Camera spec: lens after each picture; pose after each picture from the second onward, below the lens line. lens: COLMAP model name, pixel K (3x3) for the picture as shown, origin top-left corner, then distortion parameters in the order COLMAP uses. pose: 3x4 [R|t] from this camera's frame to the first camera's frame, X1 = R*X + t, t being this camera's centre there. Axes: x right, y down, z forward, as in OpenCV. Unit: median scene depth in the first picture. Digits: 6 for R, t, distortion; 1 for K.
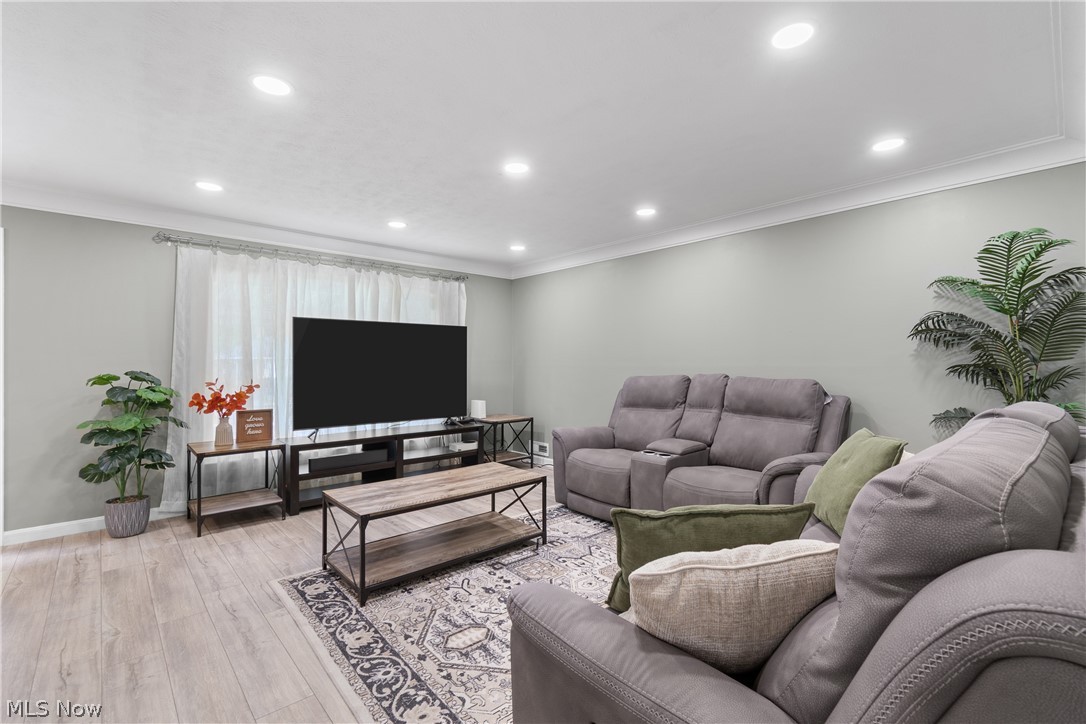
lens RADIAL K [[485.0, 0, 549.8], [0, 485.0, 356.6], [0, 0, 1]] dist [0.001865, -0.002340]
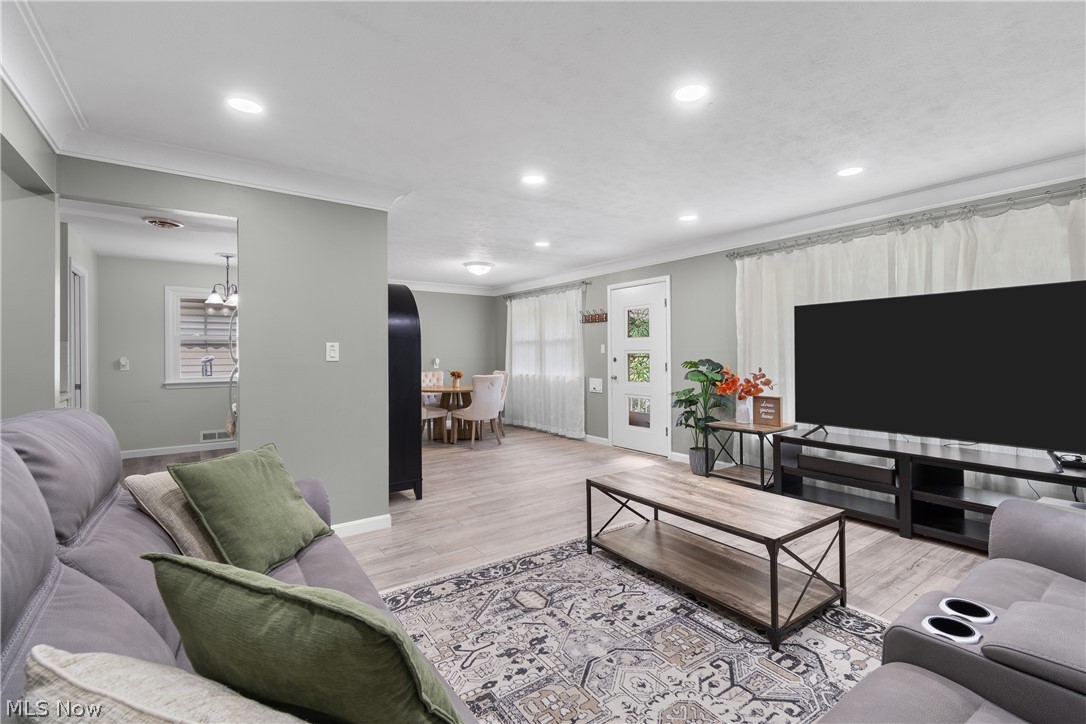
lens RADIAL K [[485.0, 0, 559.8], [0, 485.0, 352.7], [0, 0, 1]] dist [0.001865, -0.002340]
pose [[-0.103413, 0.002370, -0.994636, 0.745801], [0.018585, 0.999827, 0.000450, 0.003976], [0.994465, -0.018439, -0.103439, 0.941618]]
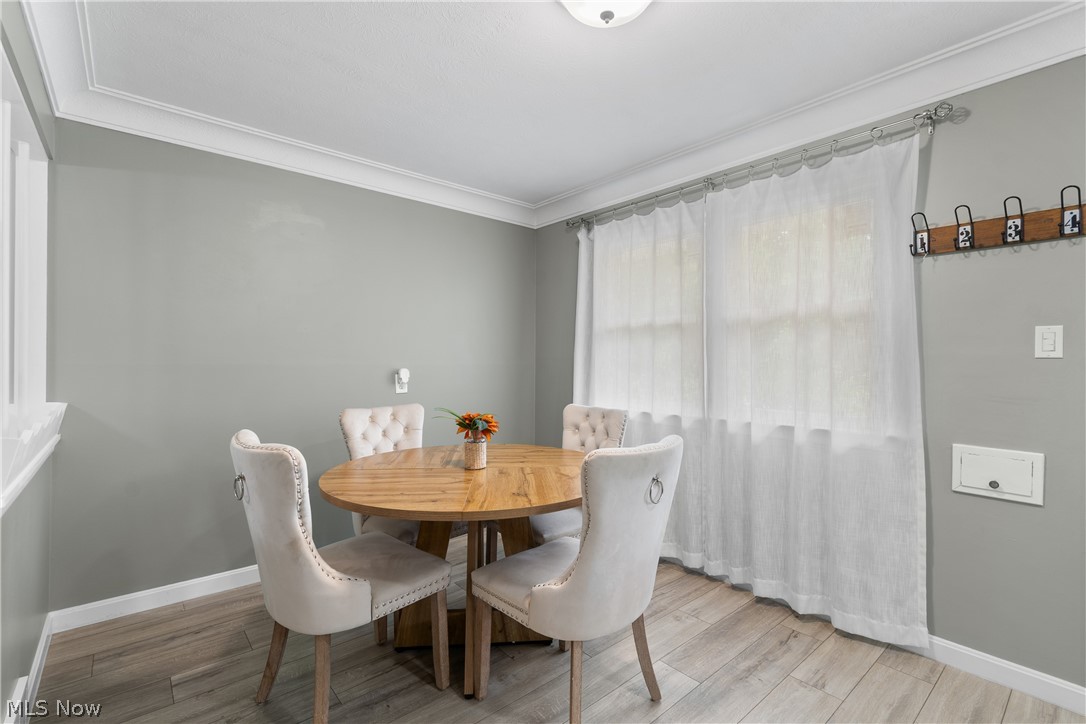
lens RADIAL K [[485.0, 0, 552.8], [0, 485.0, 357.7], [0, 0, 1]] dist [0.001865, -0.002340]
pose [[-0.029668, -0.006039, -0.999542, -0.976669], [0.006082, 0.999962, -0.006222, 0.011174], [0.999541, -0.006264, -0.029630, 0.277545]]
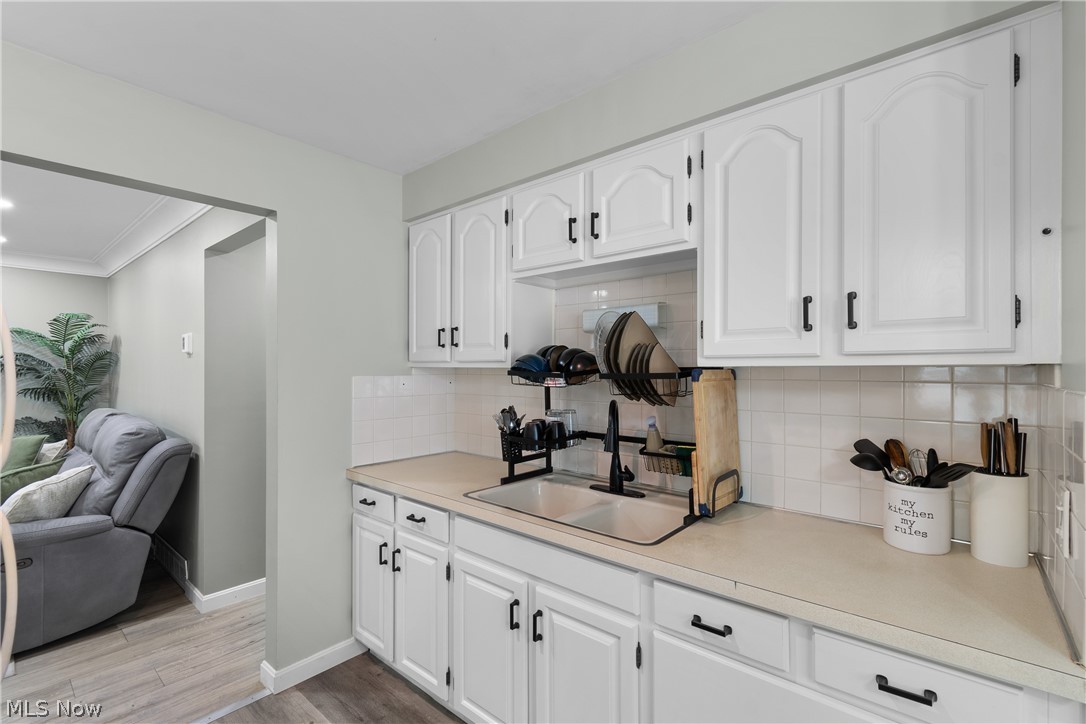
lens RADIAL K [[485.0, 0, 550.6], [0, 485.0, 368.6], [0, 0, 1]] dist [0.001865, -0.002340]
pose [[-0.118907, -0.000939, 0.992905, -0.898196], [-0.012766, 0.999918, -0.000583, -0.070233], [-0.992823, -0.012744, -0.118909, -0.460220]]
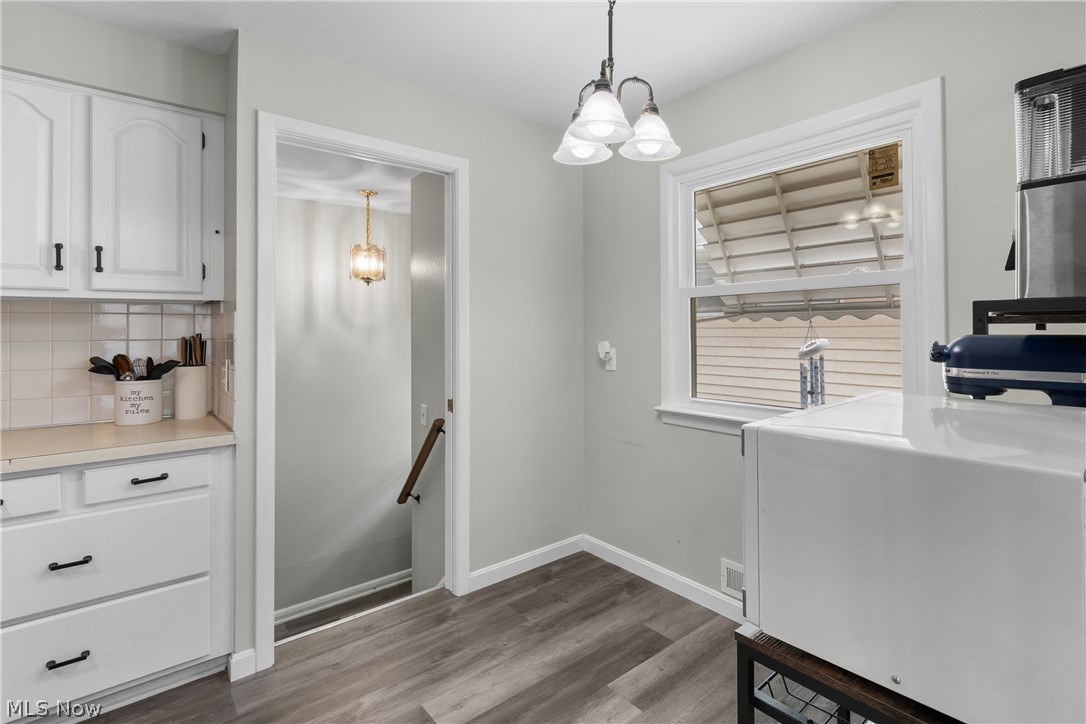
lens RADIAL K [[537.3, 0, 607.3], [0, 537.3, 322.5], [0, 0, 1]] dist [0.003369, -0.000496]
pose [[-0.999956, 0.006180, 0.007081, -1.160246], [0.006011, 0.999701, -0.023718, -0.023442], [-0.007226, -0.023674, -0.999694, -0.086304]]
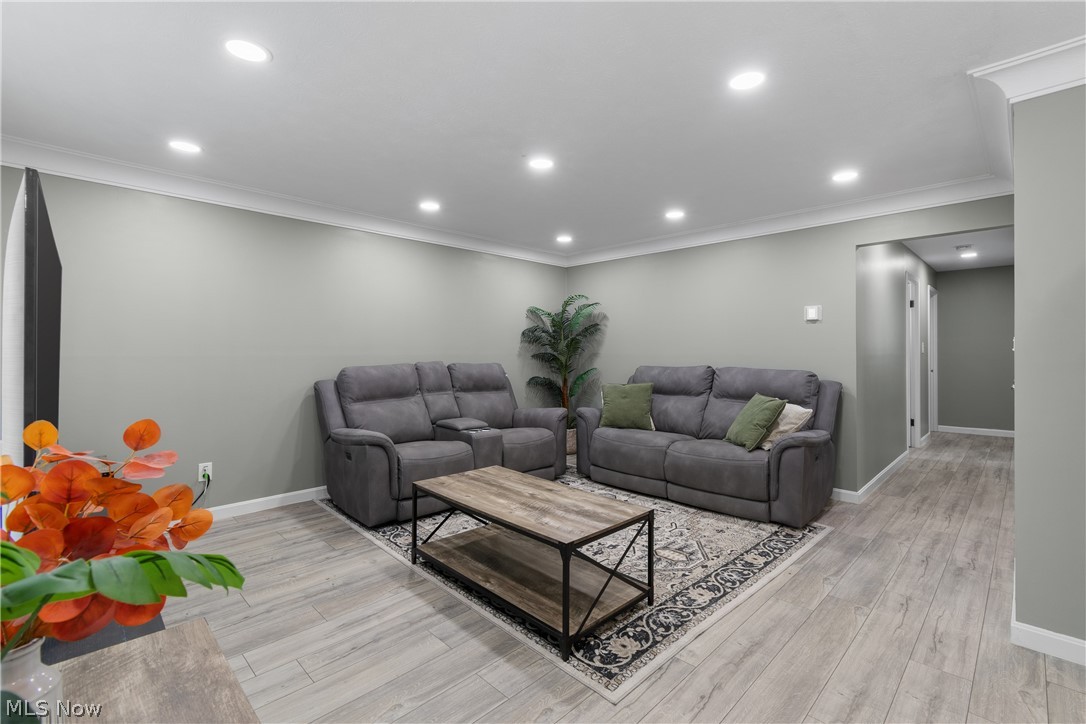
lens RADIAL K [[485.0, 0, 552.4], [0, 485.0, 350.5], [0, 0, 1]] dist [0.001865, -0.002340]
pose [[-0.047600, 0.005145, 0.998853, -1.188186], [-0.013210, 0.999896, -0.005780, 0.017151], [-0.998779, -0.013470, -0.047527, 1.105589]]
